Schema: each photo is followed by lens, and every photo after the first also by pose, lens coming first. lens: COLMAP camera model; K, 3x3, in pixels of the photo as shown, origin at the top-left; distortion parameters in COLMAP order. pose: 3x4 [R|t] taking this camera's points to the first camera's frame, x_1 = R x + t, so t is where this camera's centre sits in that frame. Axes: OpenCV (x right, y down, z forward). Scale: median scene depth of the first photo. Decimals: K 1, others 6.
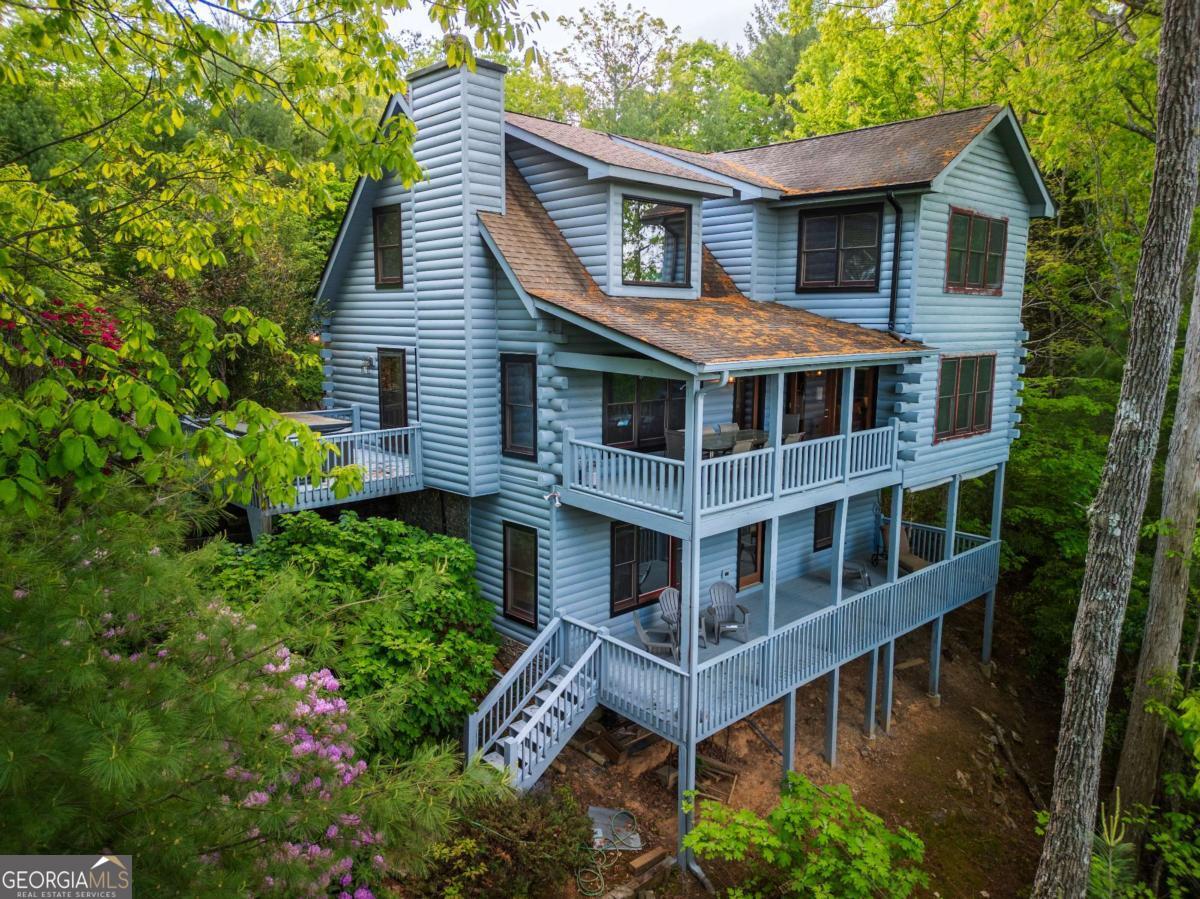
lens RADIAL K [[844.3, 0, 599.2], [0, 844.3, 441.1], [0, 0, 1]] dist [0.107717, -0.131753]
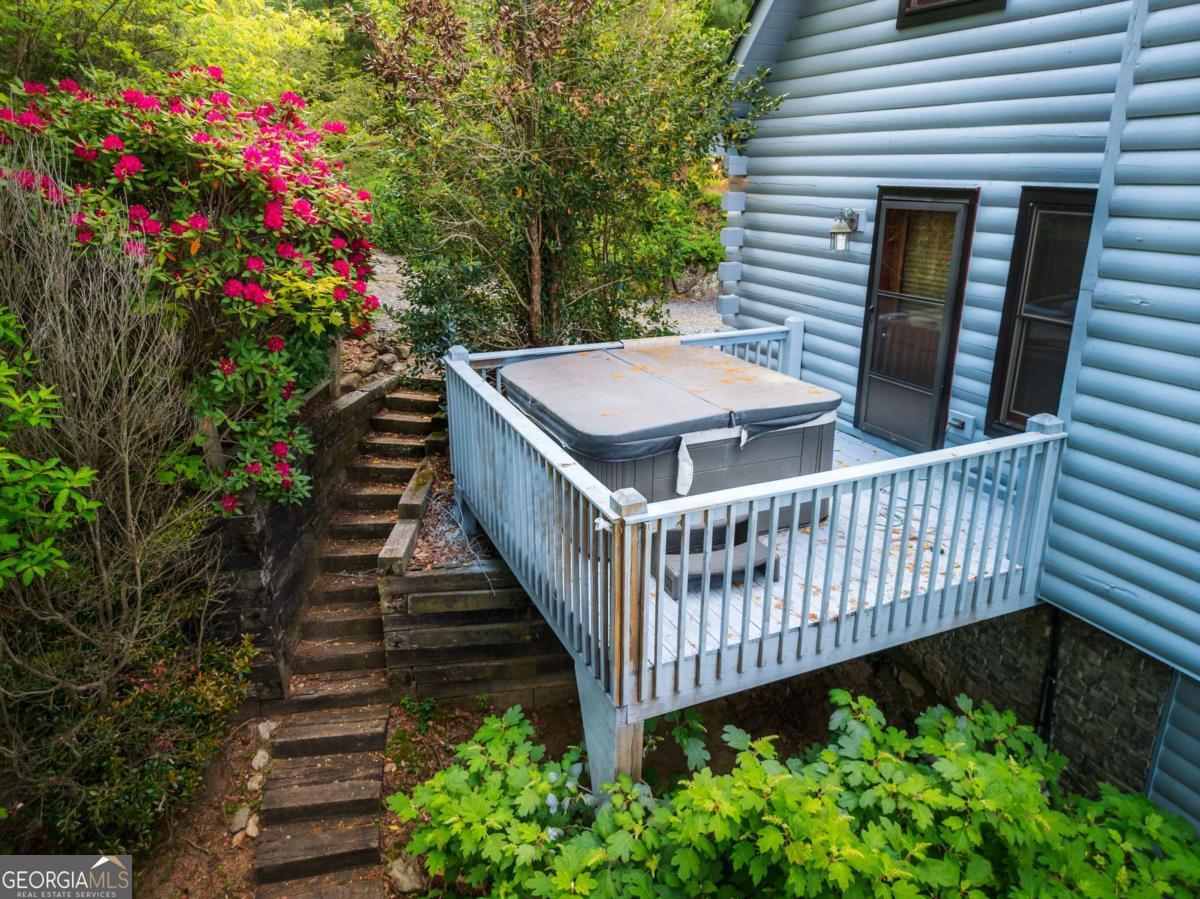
lens RADIAL K [[844.3, 0, 599.2], [0, 844.3, 441.1], [0, 0, 1]] dist [0.107717, -0.131753]
pose [[0.937873, 0.107792, -0.329812, -0.231758], [-0.049564, 0.982393, 0.180132, -0.056302], [0.343422, -0.152594, 0.926702, 0.542375]]
